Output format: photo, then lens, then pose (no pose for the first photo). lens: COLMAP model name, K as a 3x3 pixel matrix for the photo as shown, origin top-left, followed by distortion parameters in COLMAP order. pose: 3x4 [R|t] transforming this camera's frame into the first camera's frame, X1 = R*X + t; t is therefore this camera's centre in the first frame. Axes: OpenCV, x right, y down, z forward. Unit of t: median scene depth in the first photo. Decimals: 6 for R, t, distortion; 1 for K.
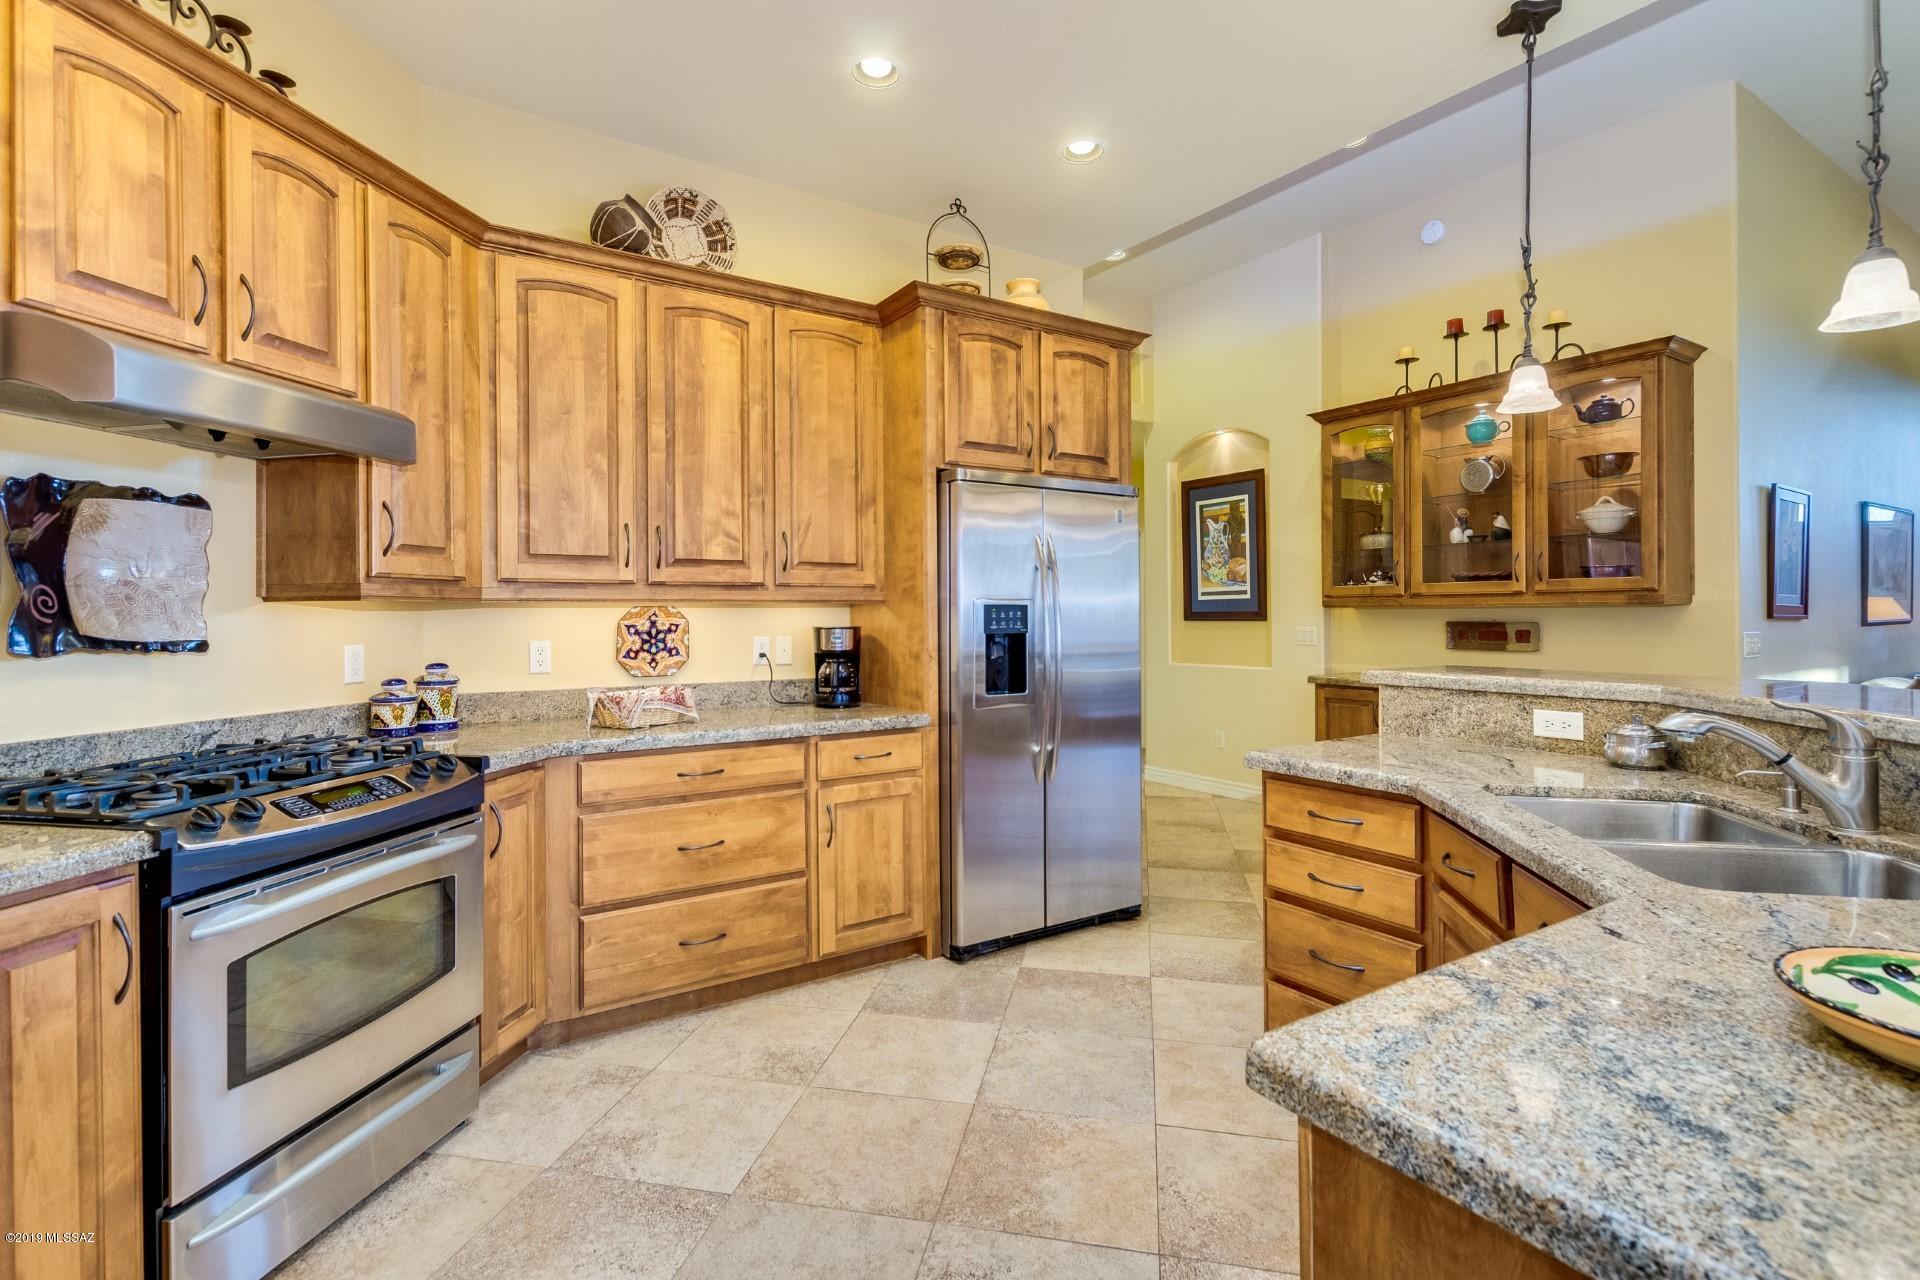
lens RADIAL K [[942.0, 0, 984.8], [0, 942.0, 599.9], [0, 0, 1]] dist [-0.000536, -0.000118]
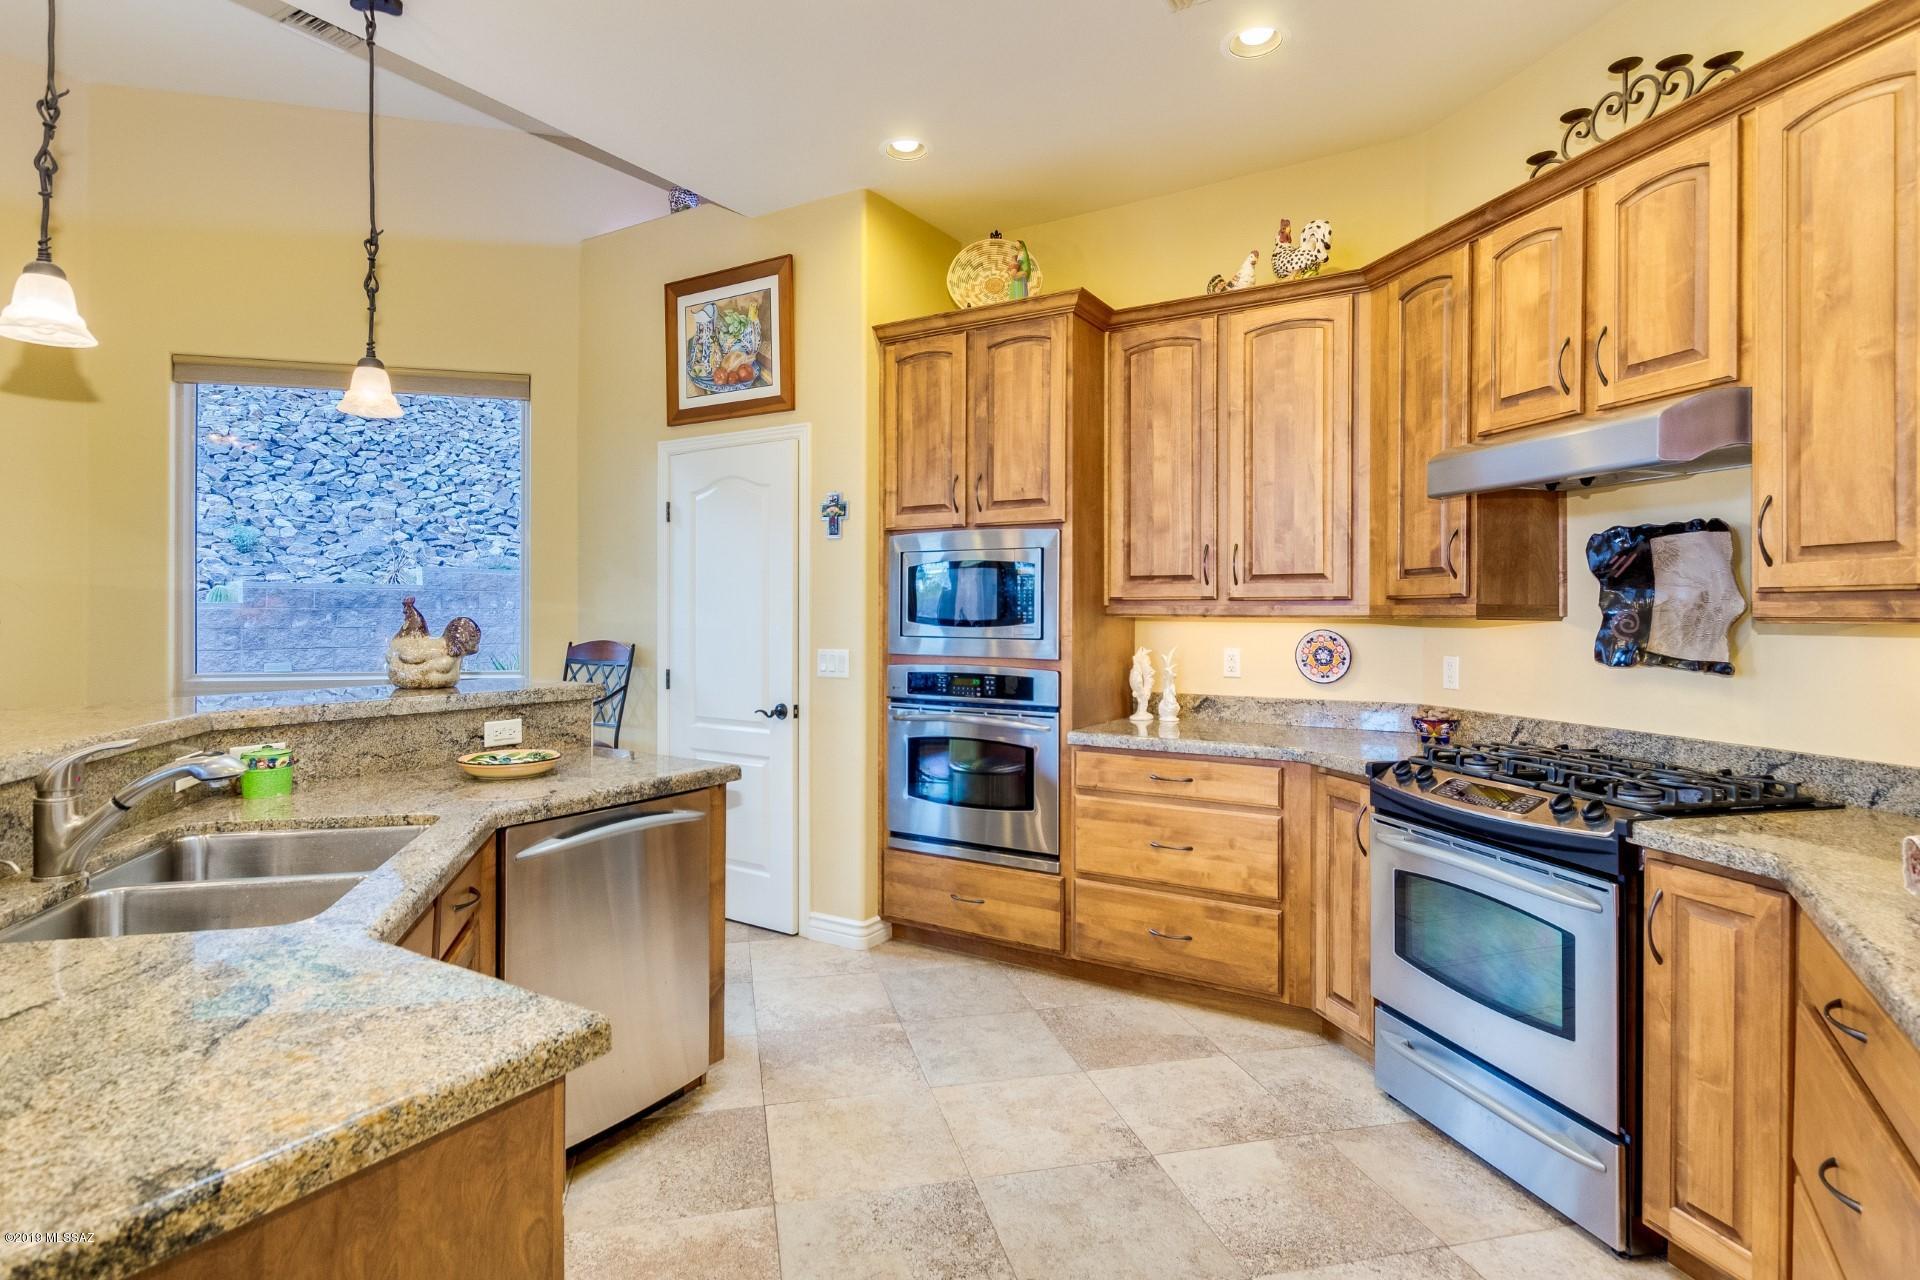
lens RADIAL K [[942.0, 0, 962.9], [0, 942.0, 634.5], [0, 0, 1]] dist [-0.000536, -0.000118]
pose [[-0.909887, -0.002679, -0.414847, 0.323563], [-0.007209, 0.999930, 0.009356, 0.009281], [0.414793, 0.011503, -0.909843, 1.576698]]
